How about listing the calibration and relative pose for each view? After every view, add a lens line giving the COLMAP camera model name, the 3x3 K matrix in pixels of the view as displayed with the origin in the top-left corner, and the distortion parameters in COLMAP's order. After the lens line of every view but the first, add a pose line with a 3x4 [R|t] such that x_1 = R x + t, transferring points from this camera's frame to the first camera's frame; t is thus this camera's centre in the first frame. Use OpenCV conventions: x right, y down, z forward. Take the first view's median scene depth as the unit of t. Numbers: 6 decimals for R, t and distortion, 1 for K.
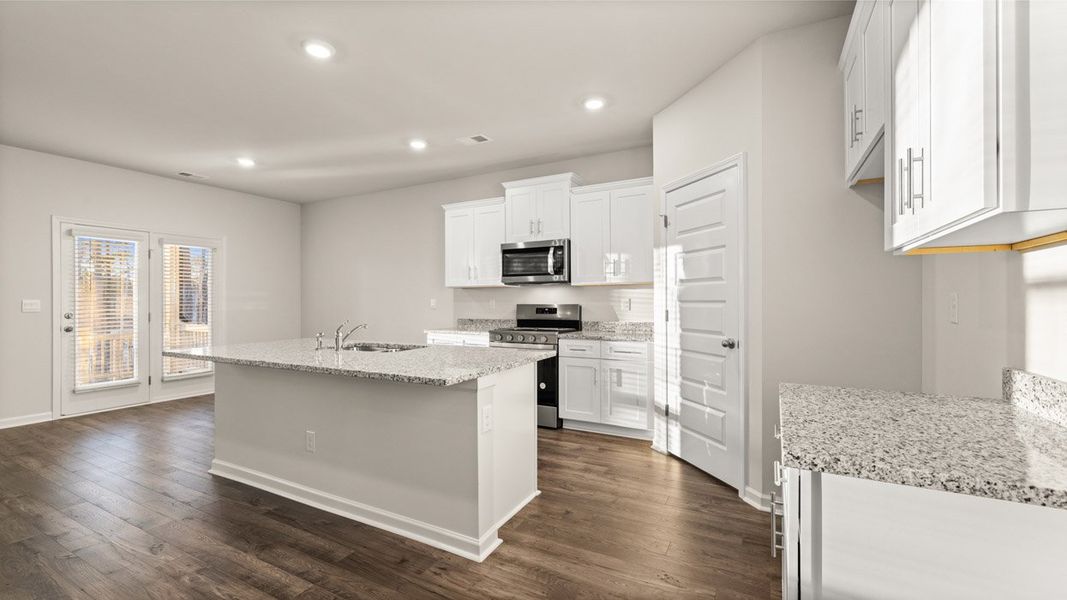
lens RADIAL K [[447.8, 0, 529.3], [0, 447.8, 301.1], [0, 0, 1]] dist [-0.001150, -0.000065]
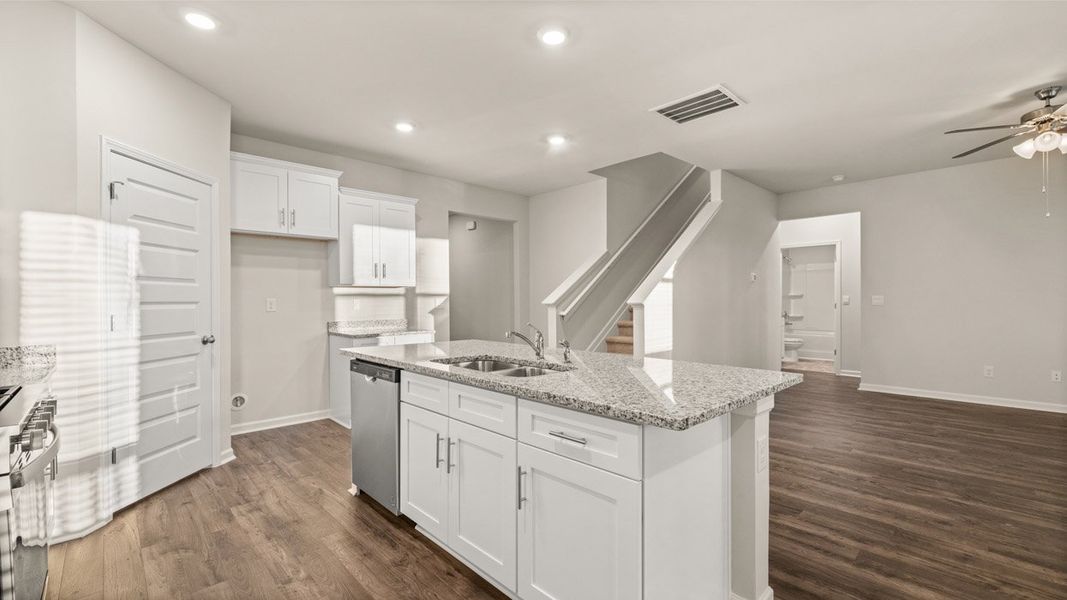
lens RADIAL K [[447.8, 0, 529.3], [0, 447.8, 301.1], [0, 0, 1]] dist [-0.001150, -0.000065]
pose [[-0.951007, 0.006990, 0.309091, -0.427574], [0.007515, 0.999972, 0.000510, 0.002035], [-0.309078, 0.002808, -0.951032, 1.160815]]
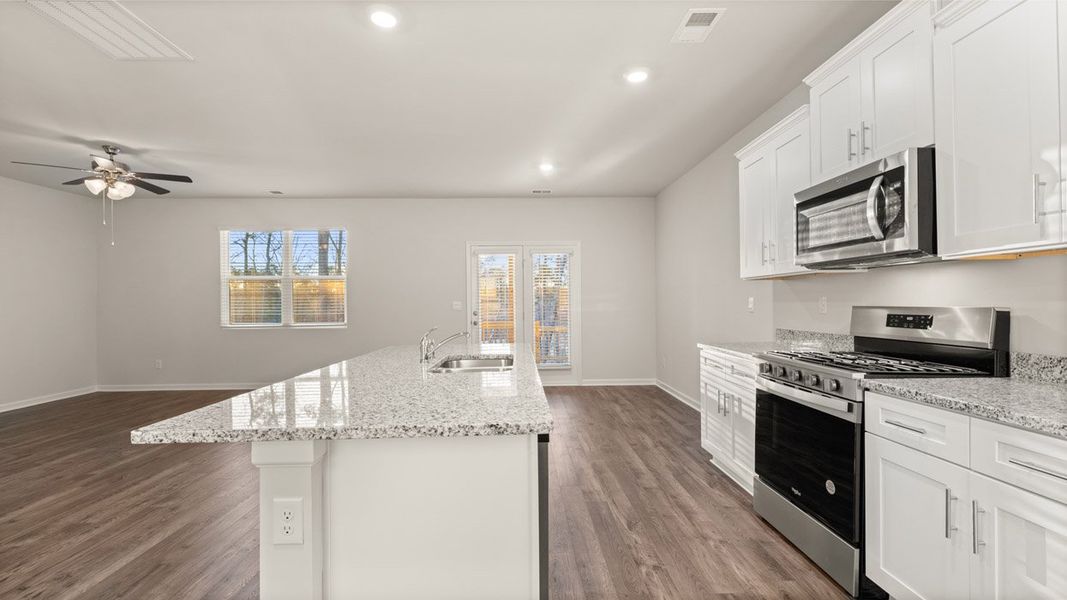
lens RADIAL K [[447.8, 0, 529.3], [0, 447.8, 301.1], [0, 0, 1]] dist [-0.001150, -0.000065]
pose [[0.495149, -0.005928, -0.868788, 0.260475], [0.008822, 0.999959, -0.001795, -0.000822], [0.868763, -0.006776, 0.495182, 0.488821]]
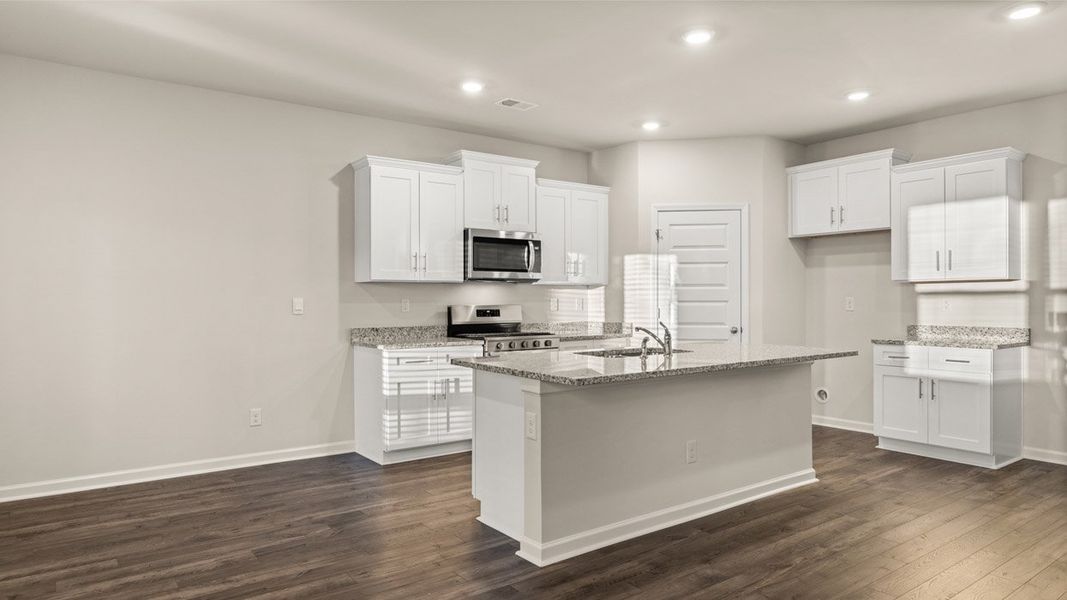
lens RADIAL K [[663.9, 0, 542.5], [0, 663.9, 293.4], [0, 0, 1]] dist [0.000906, 0.001273]
pose [[0.412713, 0.010977, 0.910795, -1.140897], [0.000674, 0.999923, -0.012356, 0.000837], [-0.910861, 0.005713, 0.412674, 0.431982]]
